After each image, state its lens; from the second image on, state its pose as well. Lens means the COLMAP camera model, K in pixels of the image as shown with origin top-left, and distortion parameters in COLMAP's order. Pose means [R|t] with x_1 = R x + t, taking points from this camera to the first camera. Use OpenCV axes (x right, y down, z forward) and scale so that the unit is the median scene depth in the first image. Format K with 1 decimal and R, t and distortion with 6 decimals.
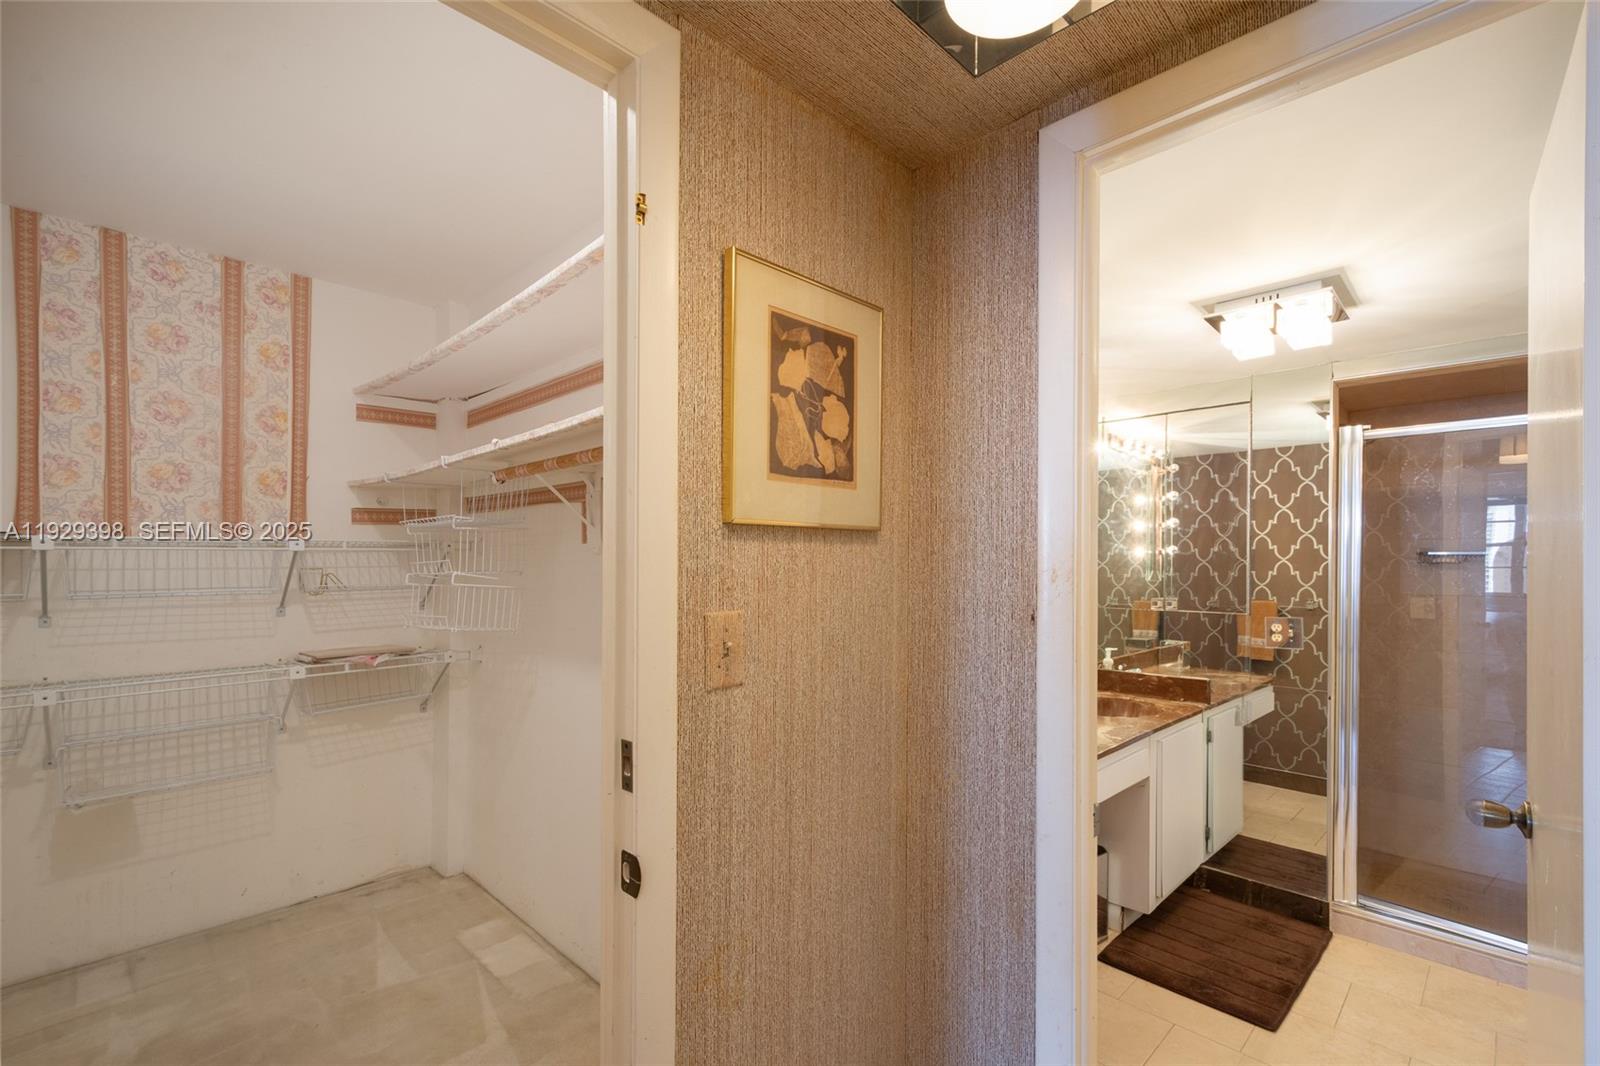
lens RADIAL K [[718.9, 0, 800.7], [0, 718.9, 541.9], [0, 0, 1]] dist [0.003954, -0.002138]
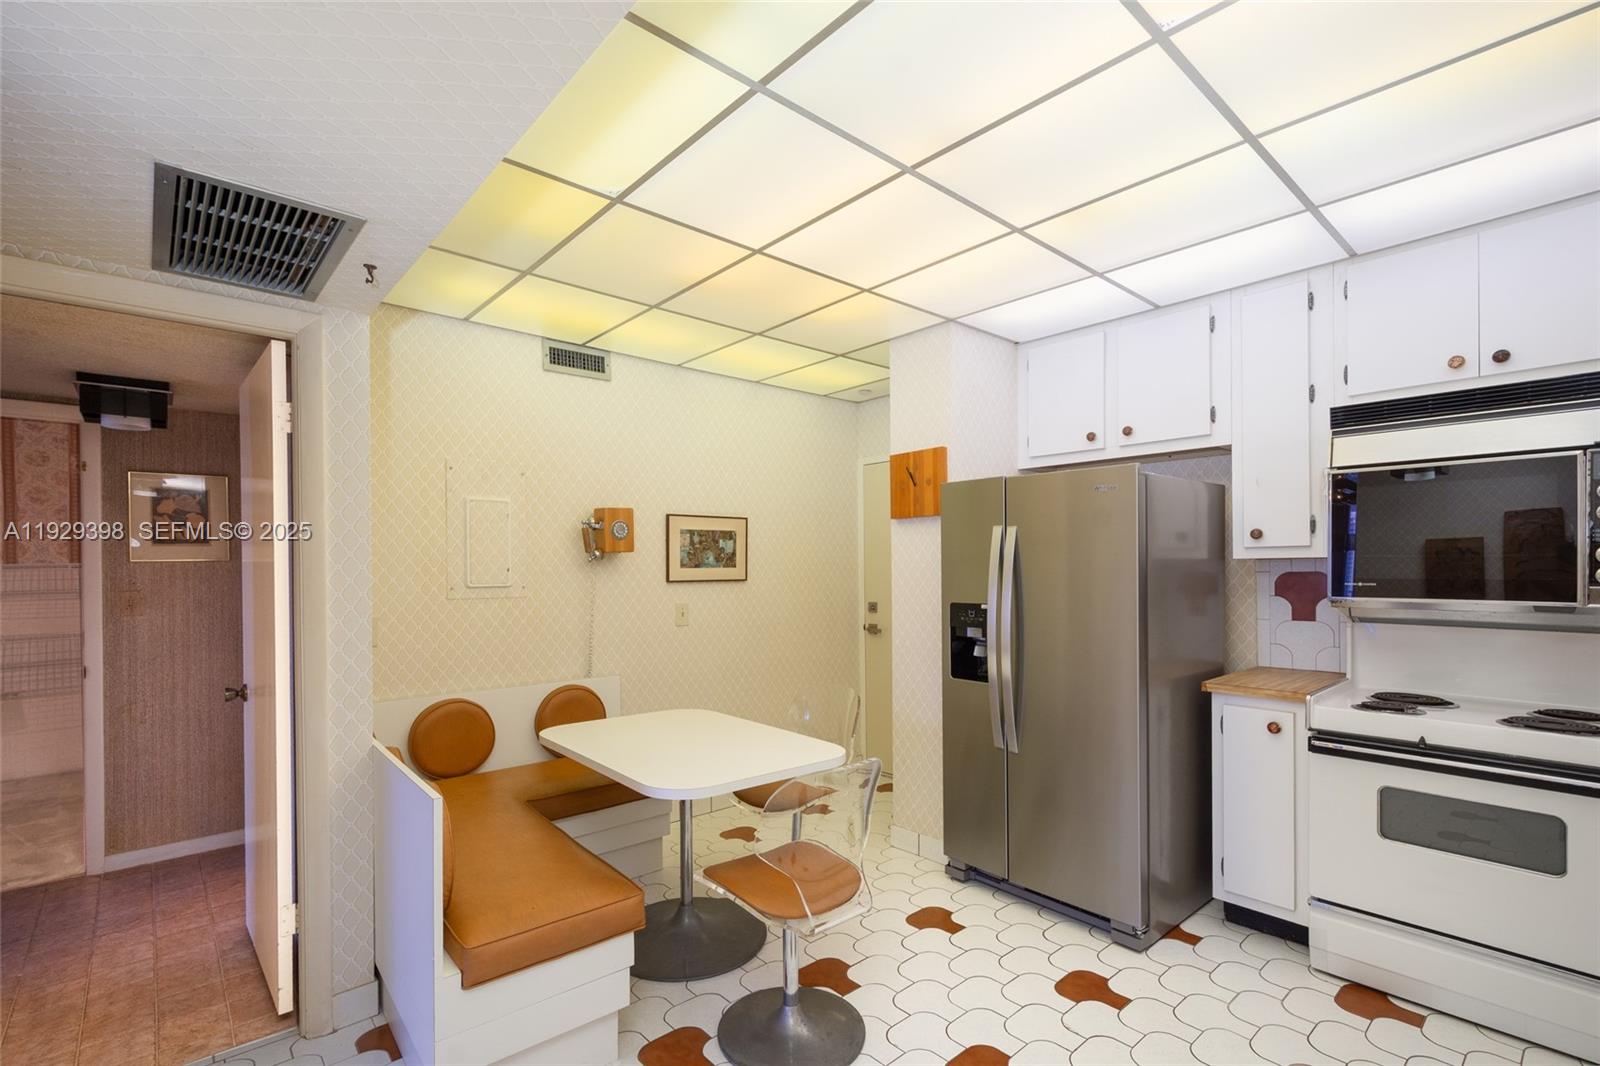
lens RADIAL K [[718.9, 0, 799.0], [0, 718.9, 549.8], [0, 0, 1]] dist [0.003954, -0.002138]
pose [[0.998395, -0.017154, -0.053970, 1.242663], [0.017816, 0.999772, 0.011810, -0.026769], [0.053755, -0.012753, 0.998473, -0.807252]]
